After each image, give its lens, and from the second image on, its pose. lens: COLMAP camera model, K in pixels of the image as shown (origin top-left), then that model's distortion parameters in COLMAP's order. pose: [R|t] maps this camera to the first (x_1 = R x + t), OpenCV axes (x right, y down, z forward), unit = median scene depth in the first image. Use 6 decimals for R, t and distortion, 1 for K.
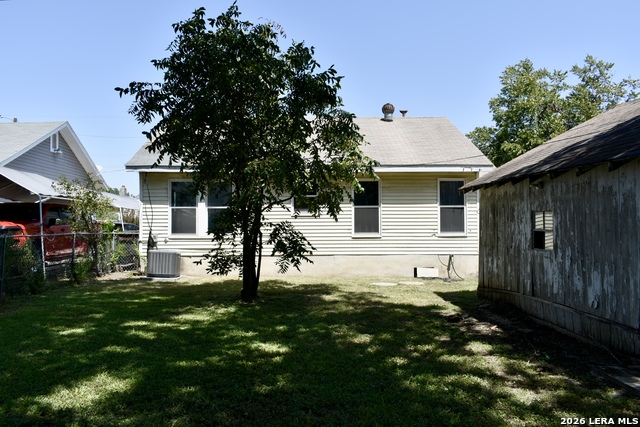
lens RADIAL K [[513.1, 0, 320.0], [0, 513.1, 213.5], [0, 0, 1]] dist [-0.015658, -0.006626]
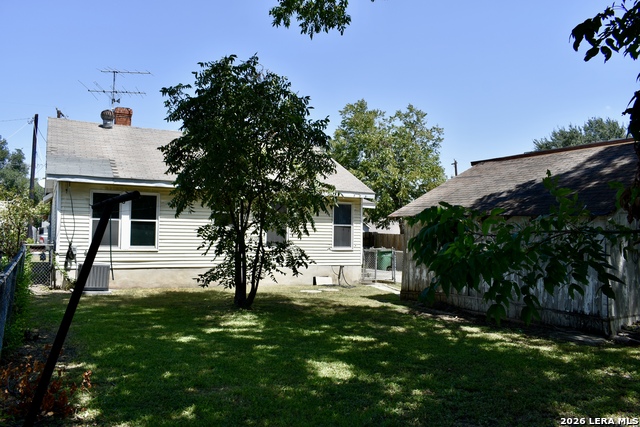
lens RADIAL K [[526.2, 0, 320.0], [0, 526.2, 213.5], [0, 0, 1]] dist [-0.010993, -0.003809]
pose [[0.898364, 0.036985, 0.437692, -0.336740], [-0.032046, 0.999312, -0.018667, -0.017244], [-0.438081, 0.002743, 0.898931, -0.090936]]
